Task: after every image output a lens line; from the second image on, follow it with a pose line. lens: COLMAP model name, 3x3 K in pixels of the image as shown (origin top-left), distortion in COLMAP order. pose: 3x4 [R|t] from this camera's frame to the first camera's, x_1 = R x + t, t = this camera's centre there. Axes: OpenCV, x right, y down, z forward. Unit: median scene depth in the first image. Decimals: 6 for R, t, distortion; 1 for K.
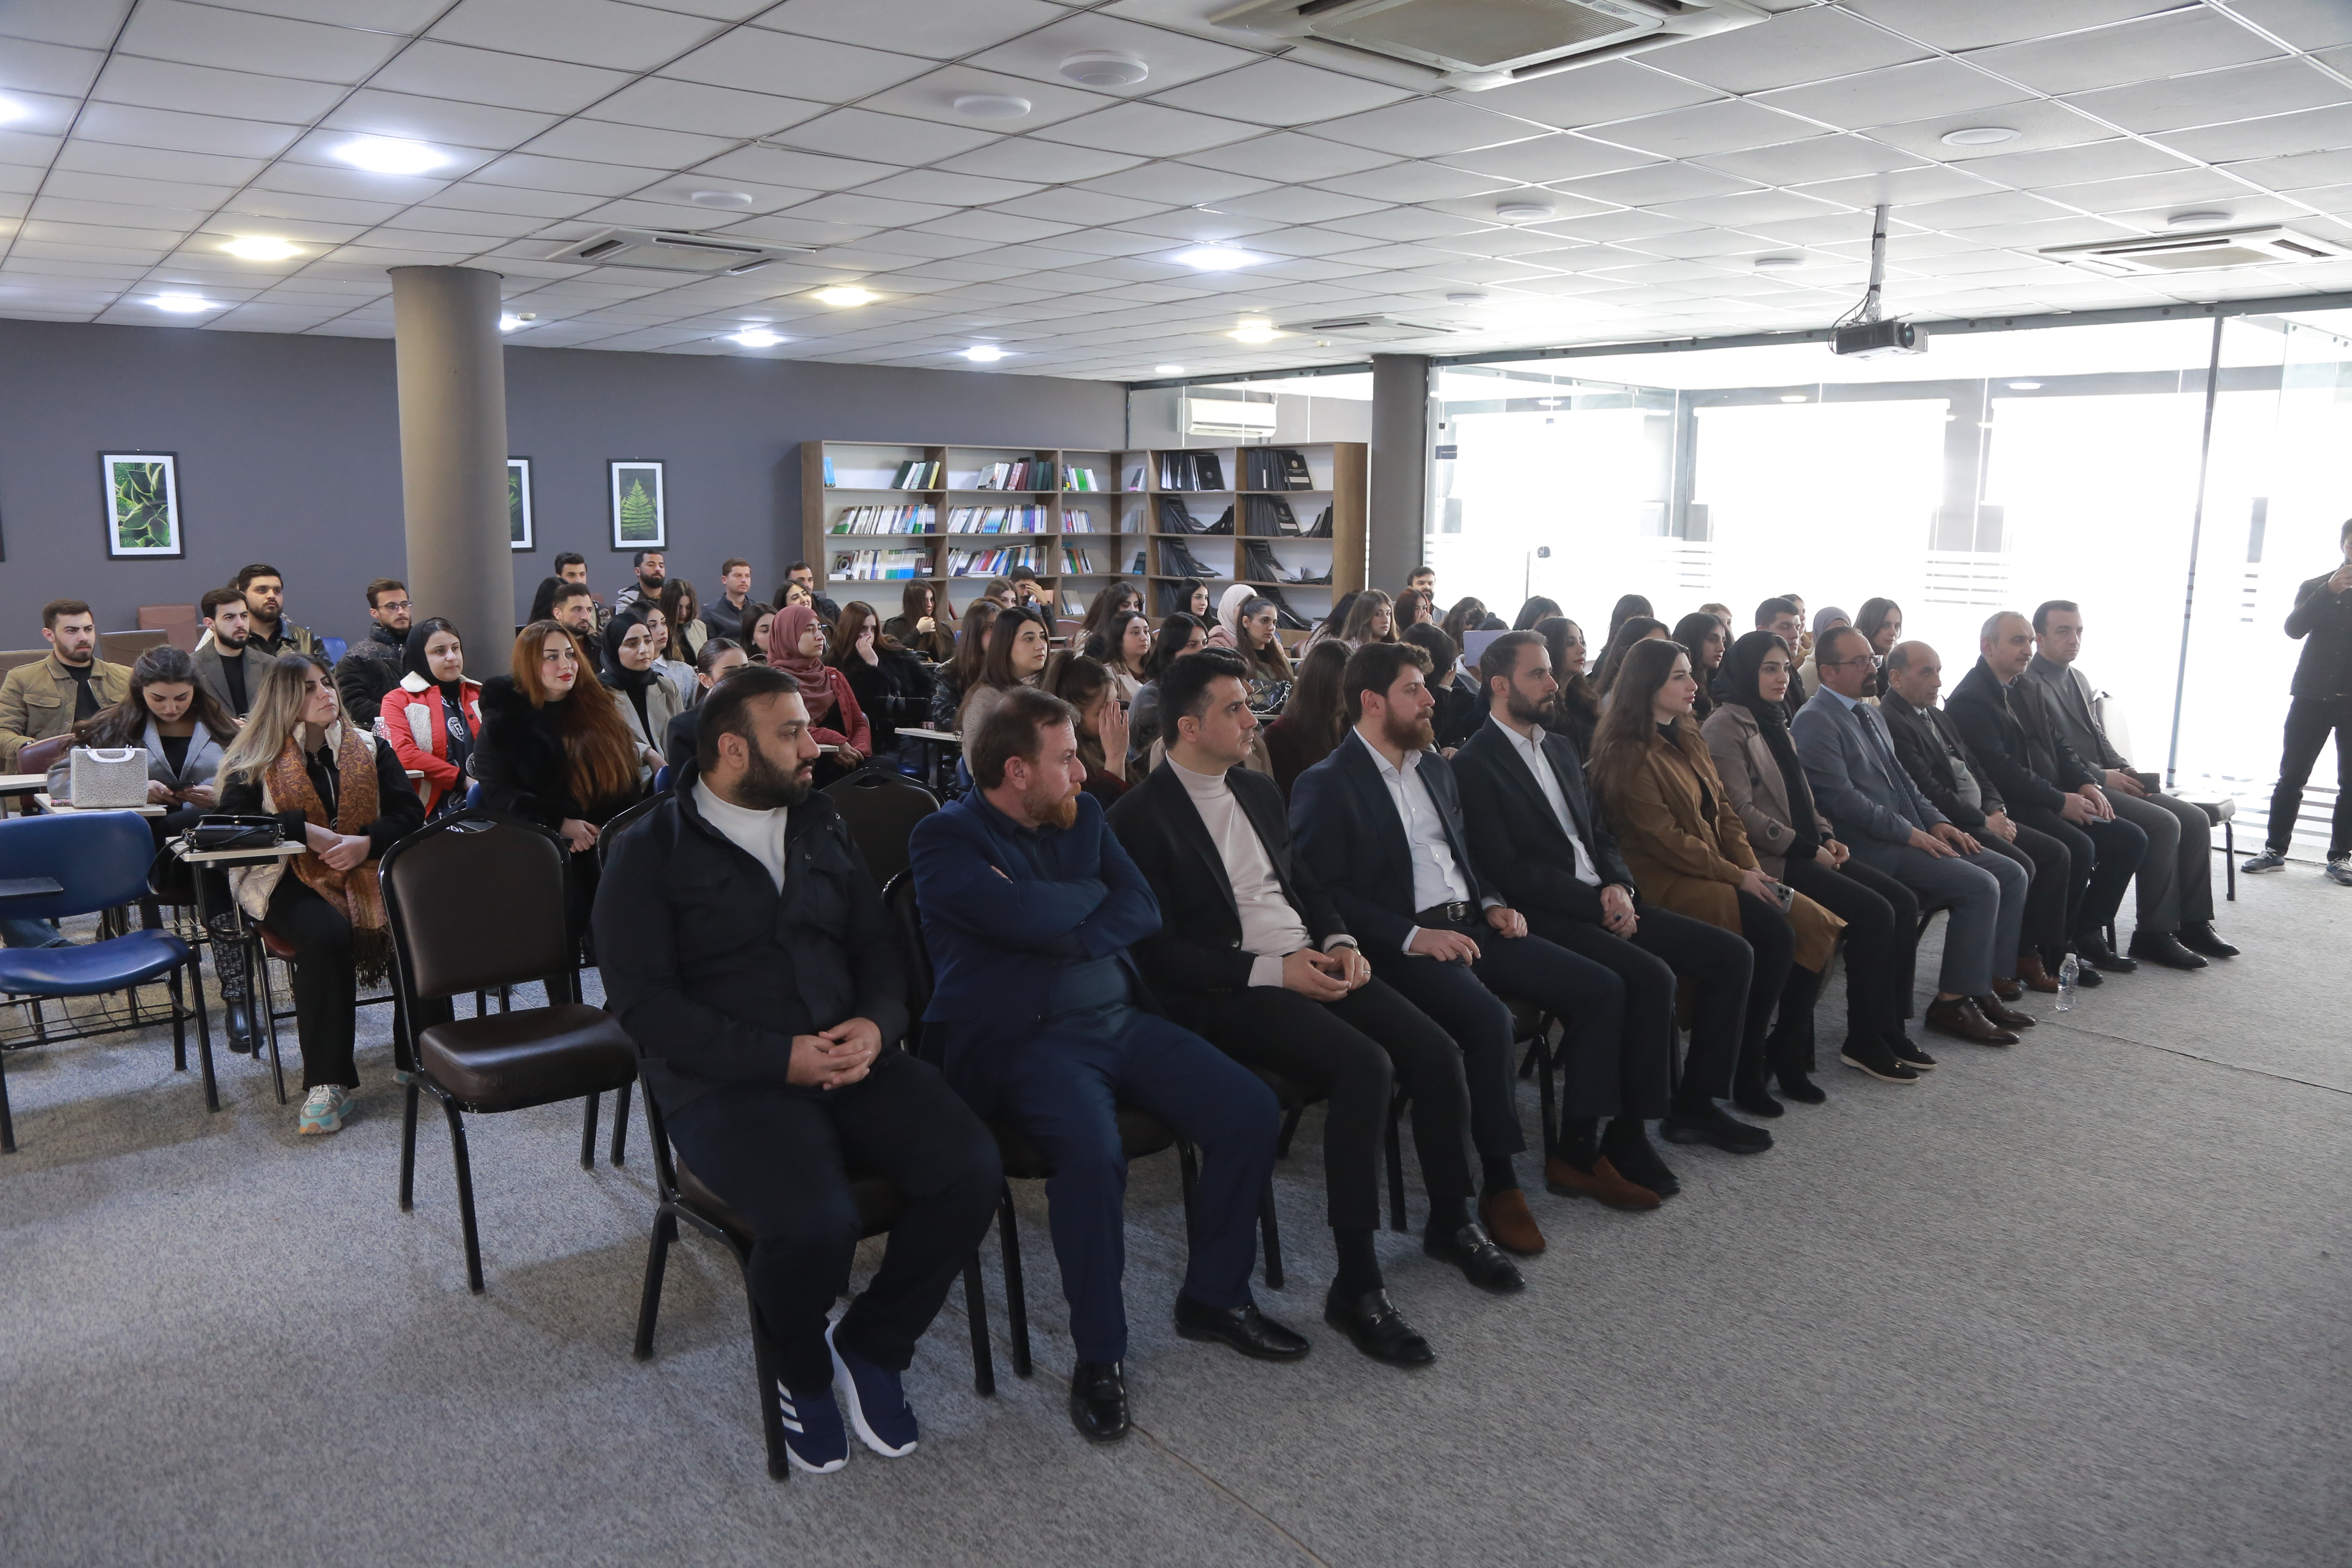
lens RADIAL K [[1611.6, 0, 1168.0], [0, 1611.6, 787.8], [0, 0, 1]] dist [-0.104348, 0.062611]
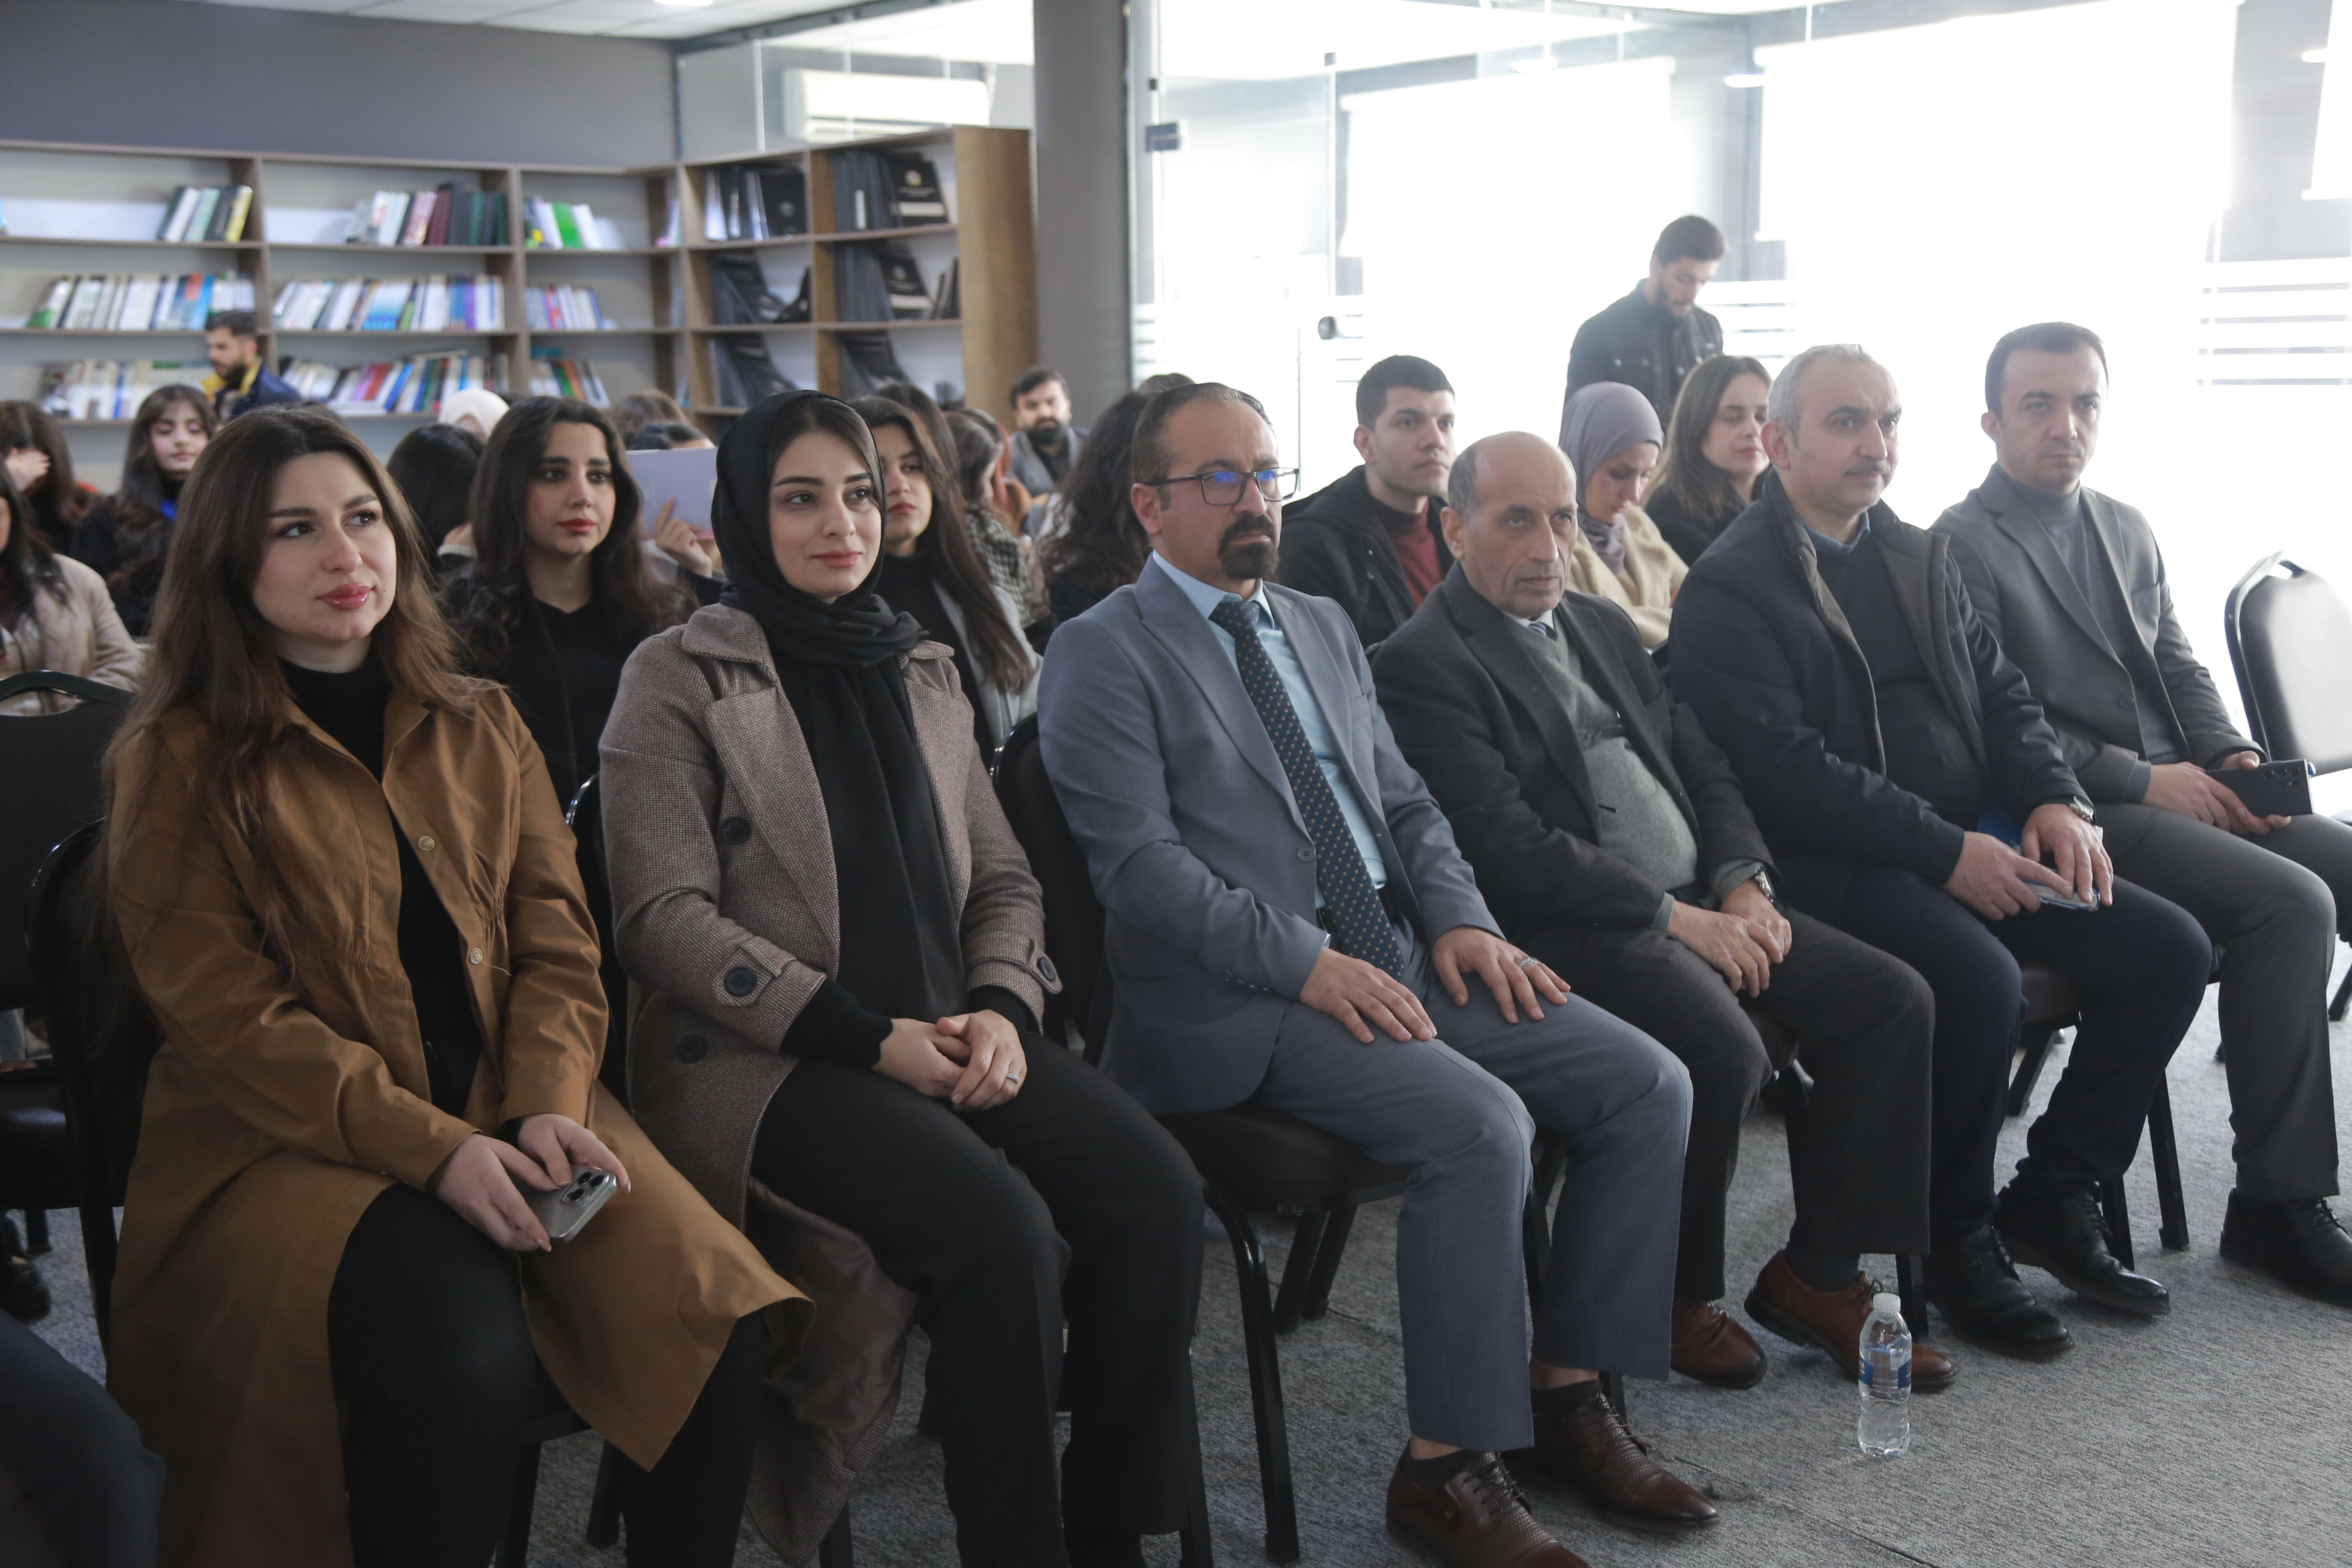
lens RADIAL K [[2586.0, 0, 1171.6], [0, 2586.0, 783.3], [0, 0, 1]] dist [0.074645, 0.000000]
pose [[0.999555, -0.019202, -0.022812, 0.411860], [0.019155, 0.999814, -0.002305, -0.009821], [0.022852, 0.001867, 0.999737, 0.392605]]
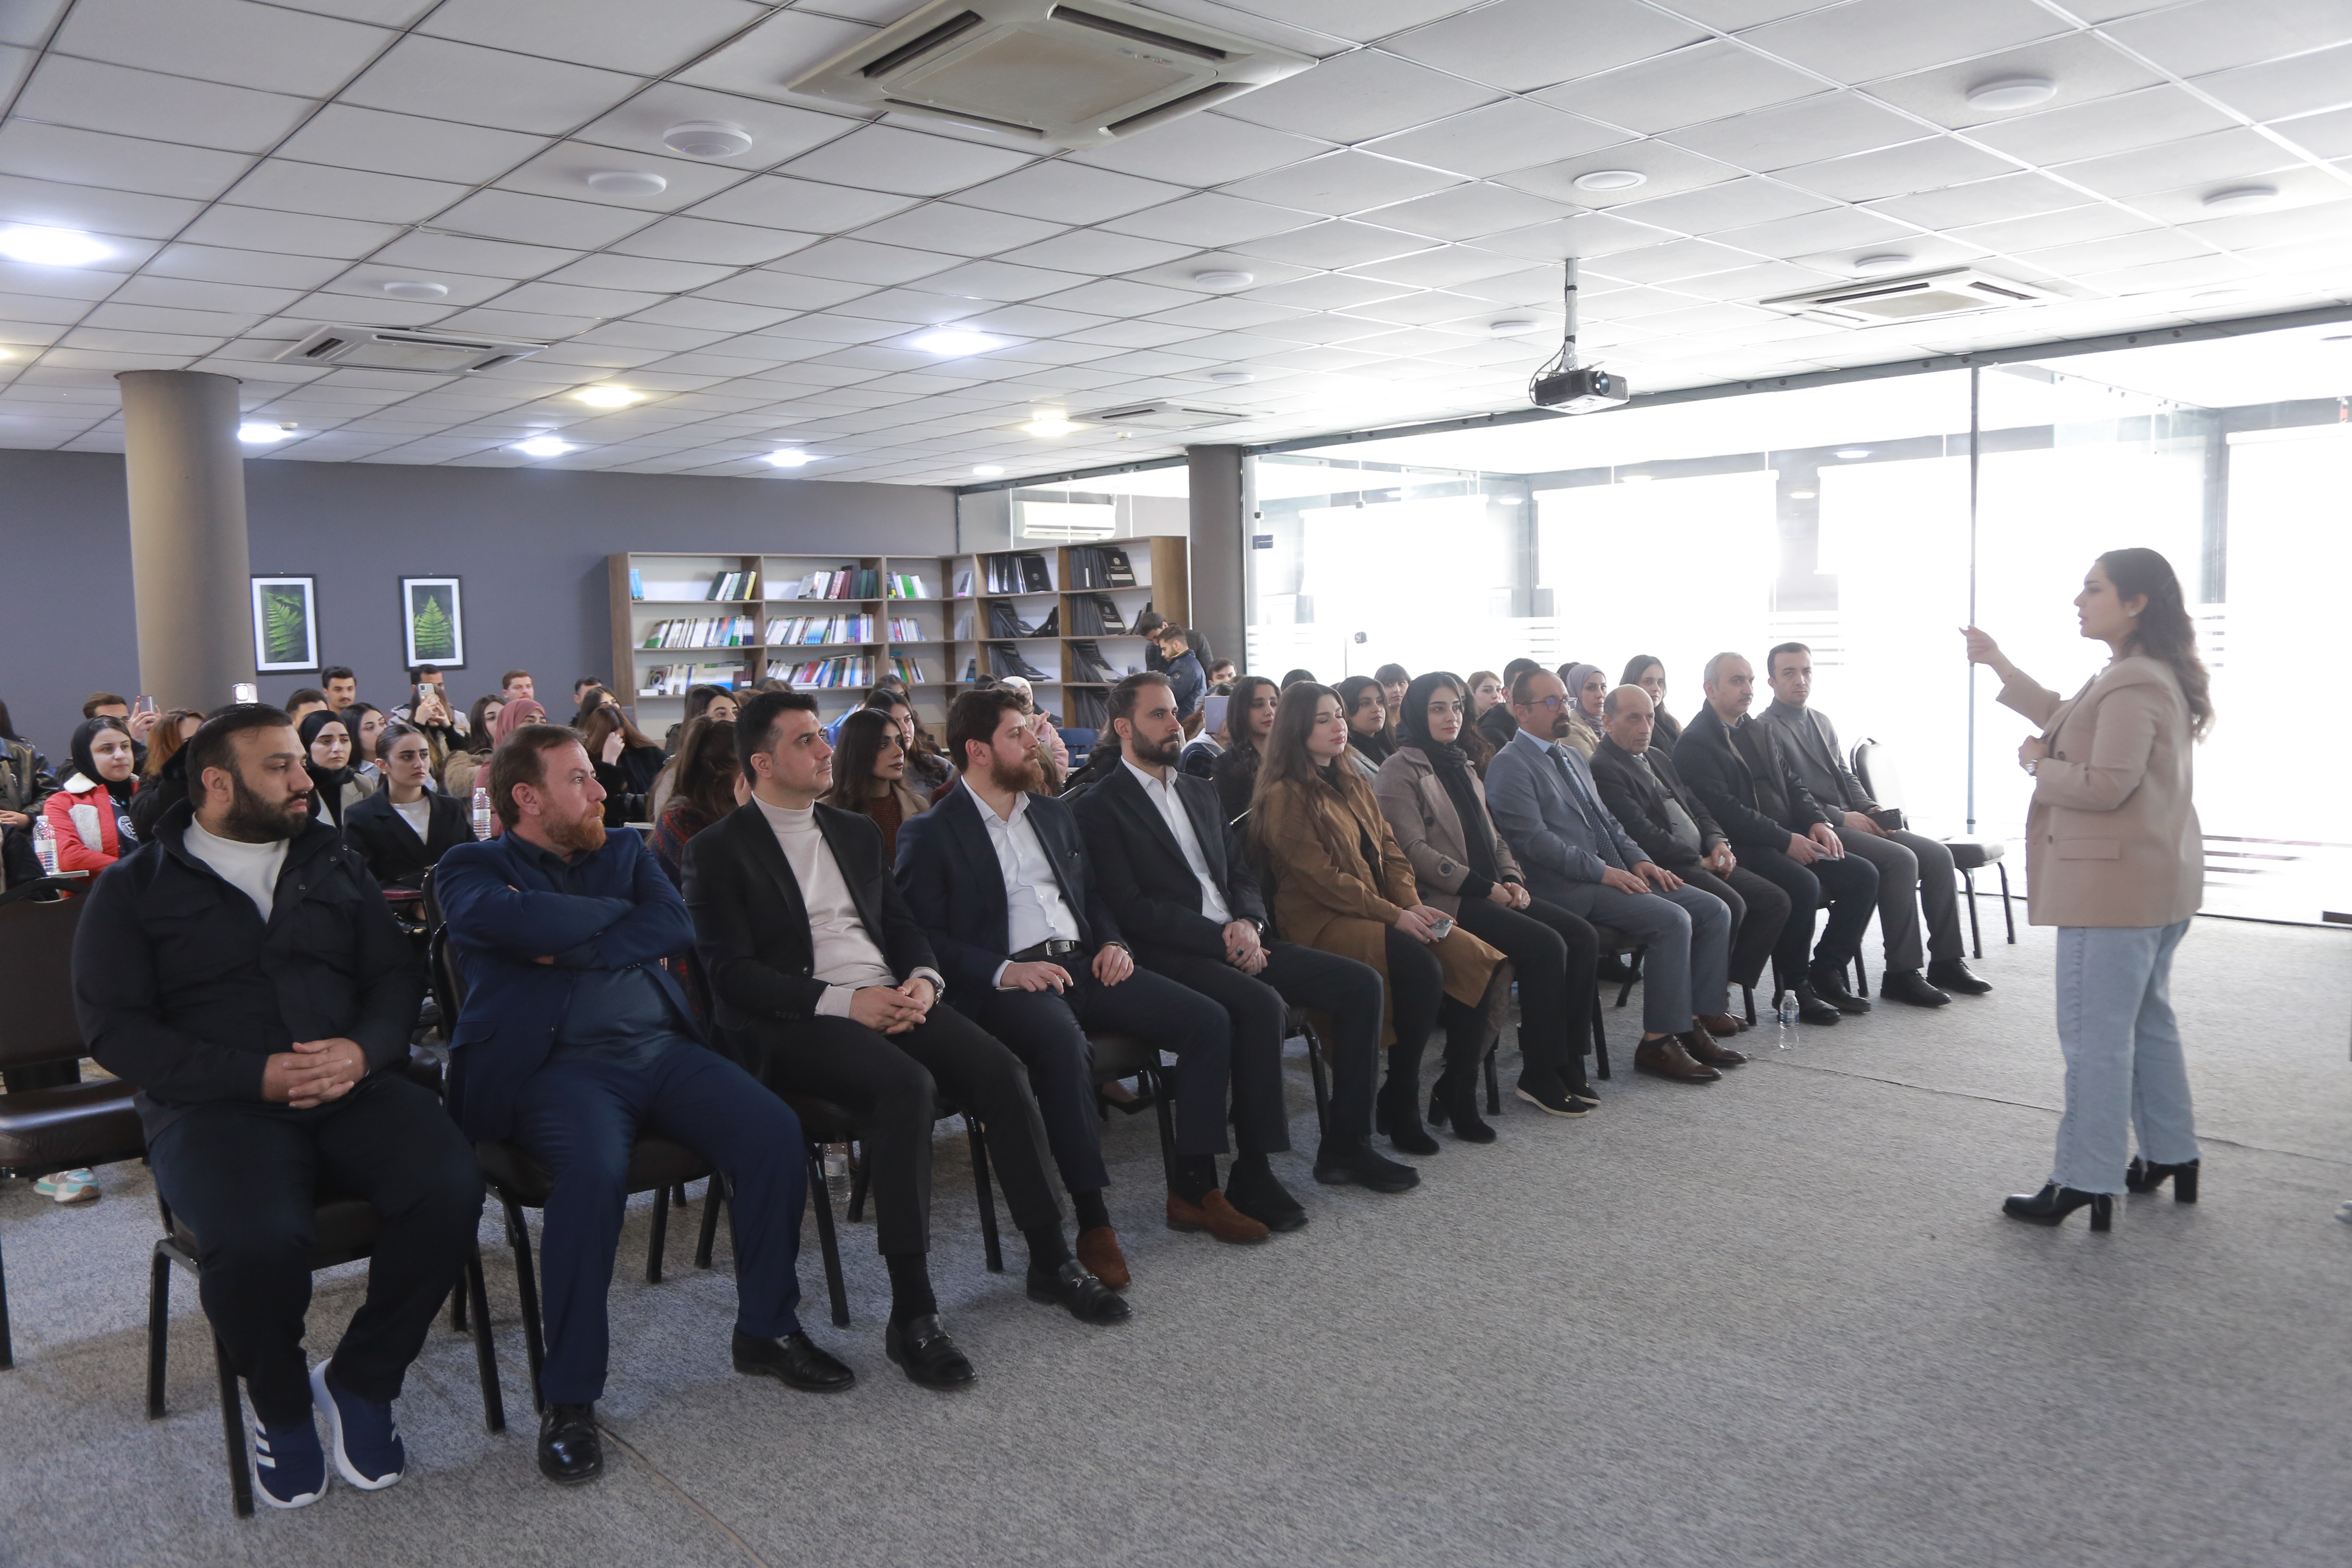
lens RADIAL K [[1692.8, 0, 1173.9], [0, 1692.8, 777.4], [0, 0, 1]] dist [-0.076876, 0.042108]
pose [[0.998182, -0.038233, 0.046586, 0.141063], [0.042123, 0.995439, -0.085598, 0.044646], [-0.043101, 0.087404, 0.995240, -0.037202]]
